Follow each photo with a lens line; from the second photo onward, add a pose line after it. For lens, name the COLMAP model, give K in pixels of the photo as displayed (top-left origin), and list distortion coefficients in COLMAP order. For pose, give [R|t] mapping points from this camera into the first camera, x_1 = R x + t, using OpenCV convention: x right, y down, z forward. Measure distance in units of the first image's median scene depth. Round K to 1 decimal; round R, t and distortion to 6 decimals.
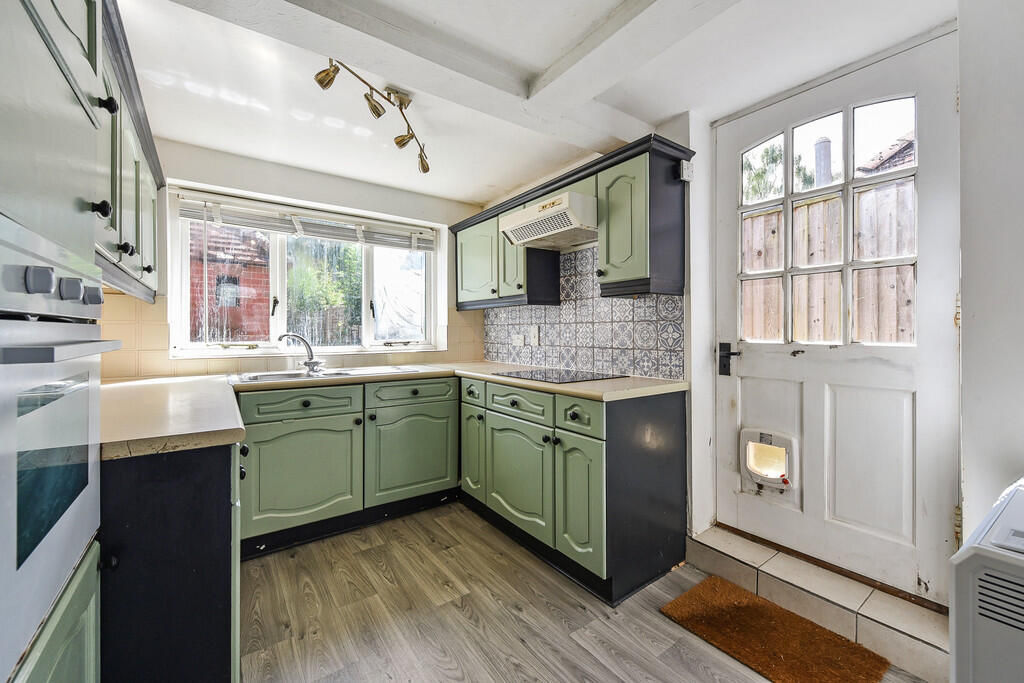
lens RADIAL K [[419.5, 0, 508.6], [0, 419.5, 336.6], [0, 0, 1]] dist [-0.004174, -0.000677]
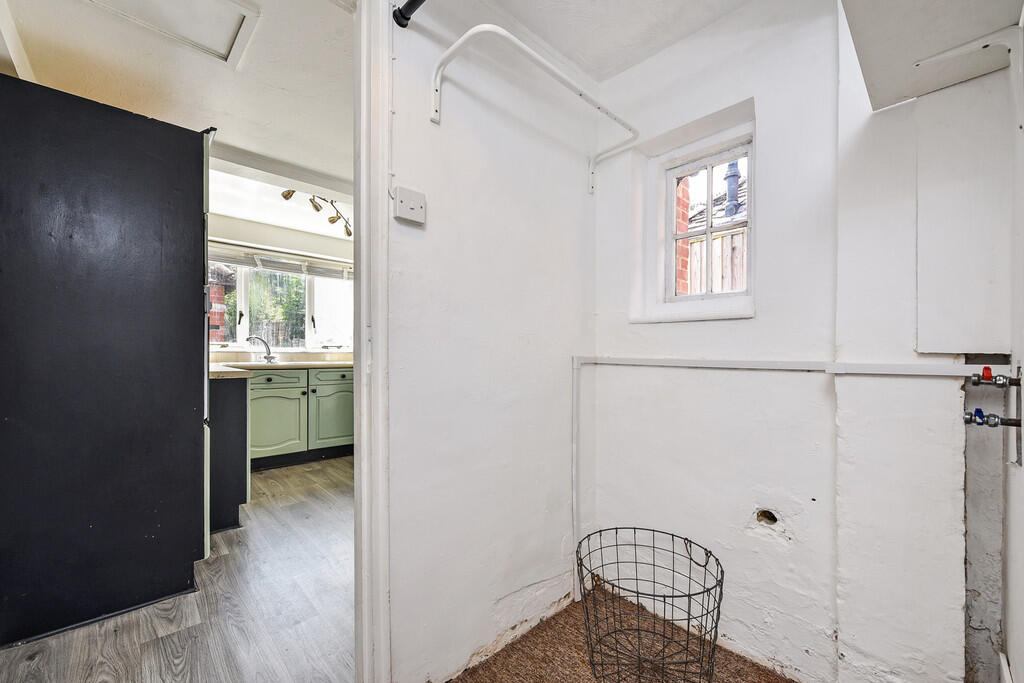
lens RADIAL K [[419.5, 0, 527.8], [0, 419.5, 363.7], [0, 0, 1]] dist [-0.004174, -0.000677]
pose [[0.986803, 0.005475, 0.161833, 0.186596], [-0.008150, 0.999841, 0.015873, 0.056019], [-0.161721, -0.016983, 0.986690, -0.597049]]
